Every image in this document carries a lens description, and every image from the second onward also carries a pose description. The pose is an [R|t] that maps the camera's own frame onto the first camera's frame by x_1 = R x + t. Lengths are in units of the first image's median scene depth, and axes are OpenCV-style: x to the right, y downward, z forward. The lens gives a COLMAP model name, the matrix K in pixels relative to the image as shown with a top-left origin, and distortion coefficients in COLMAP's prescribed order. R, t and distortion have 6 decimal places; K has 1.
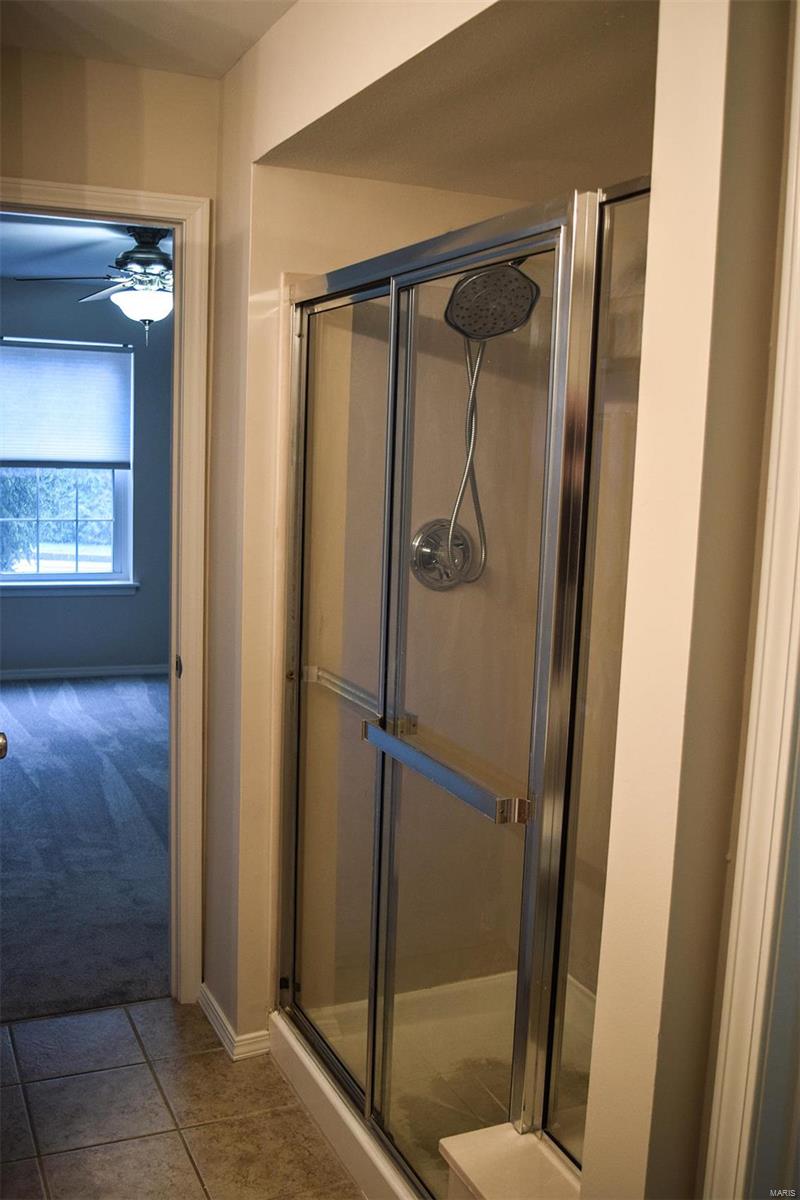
lens RADIAL K [[1176.2, 0, 400.0], [0, 1176.2, 602.5], [0, 0, 1]] dist [-0.071397, 0.000000]
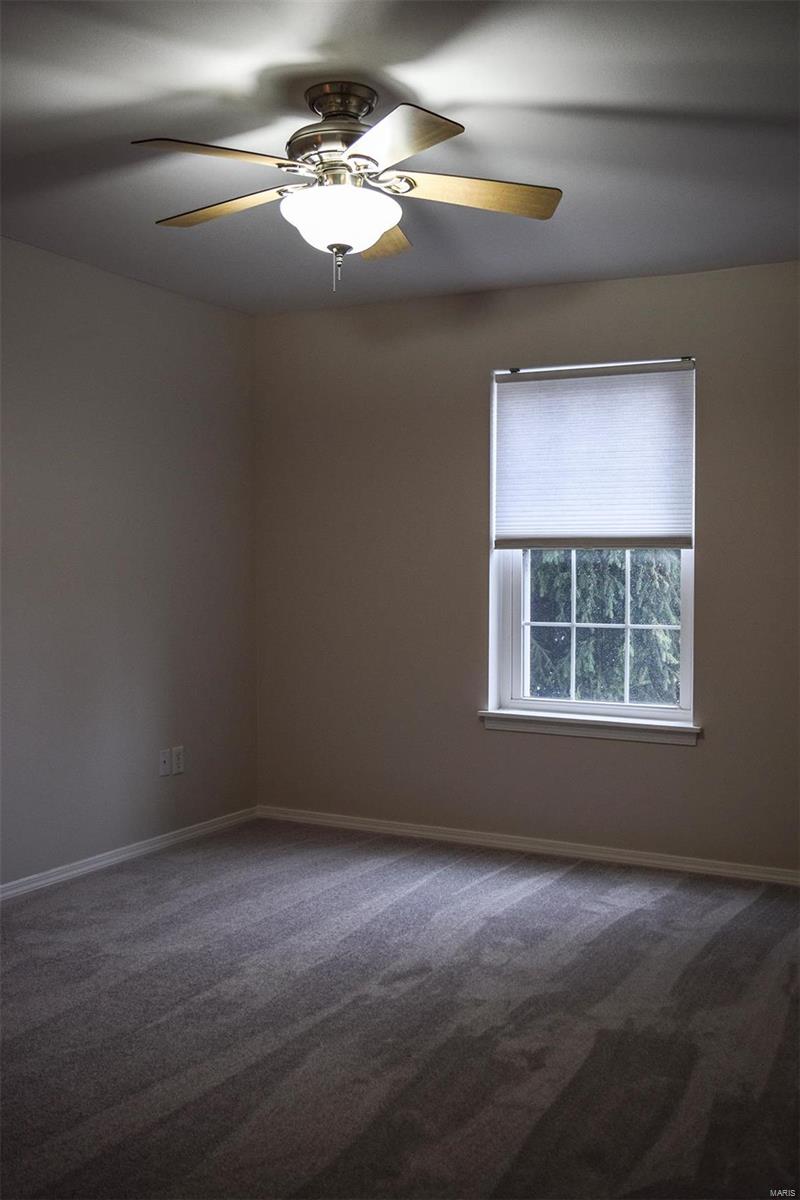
lens RADIAL K [[1176.2, 0, 400.4], [0, 1176.2, 596.9], [0, 0, 1]] dist [-0.071397, 0.000000]
pose [[0.624322, -0.013313, -0.781054, 0.205939], [-0.090178, 0.991942, -0.088990, -0.018863], [0.775945, 0.125992, 0.618090, 0.584034]]
